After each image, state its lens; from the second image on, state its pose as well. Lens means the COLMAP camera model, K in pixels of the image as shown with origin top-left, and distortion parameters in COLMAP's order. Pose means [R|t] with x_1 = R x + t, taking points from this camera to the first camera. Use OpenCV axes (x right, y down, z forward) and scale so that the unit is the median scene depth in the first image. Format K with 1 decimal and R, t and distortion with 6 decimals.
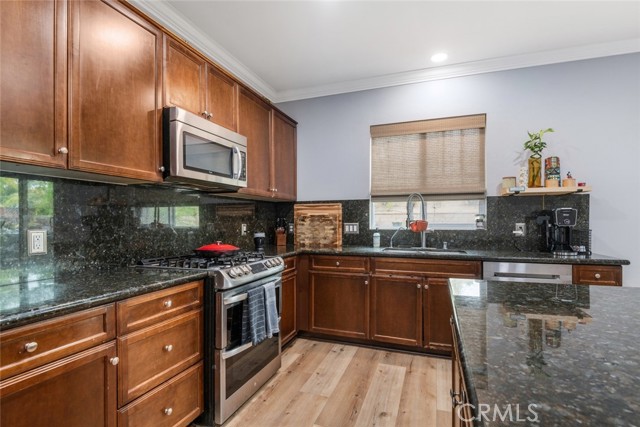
lens RADIAL K [[316.7, 0, 317.2], [0, 316.7, 221.6], [0, 0, 1]] dist [0.010116, -0.001786]
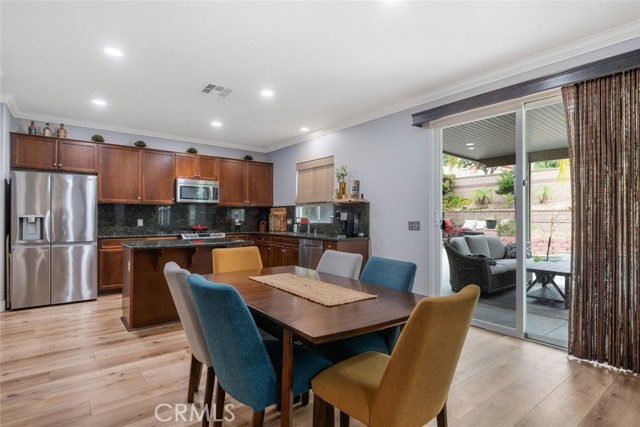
lens RADIAL K [[329.7, 0, 319.9], [0, 329.7, 215.4], [0, 0, 1]] dist [0.020736, 0.000196]
pose [[0.844017, 0.003001, -0.536308, 1.473886], [-0.007081, 0.999960, -0.005549, -0.006091], [0.536269, 0.008482, 0.844004, -0.559726]]
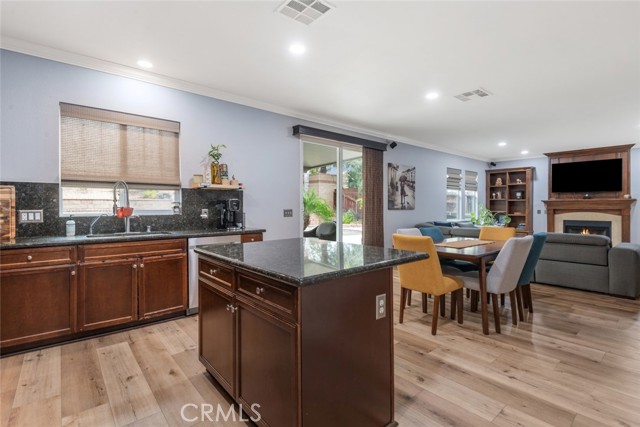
lens RADIAL K [[308.8, 0, 320.6], [0, 308.8, 208.5], [0, 0, 1]] dist [0.006509, -0.001433]
pose [[0.492289, -0.003110, 0.870426, -0.272814], [0.003374, 0.999993, 0.001664, 0.001985], [-0.870425, 0.002118, 0.492296, -0.089328]]
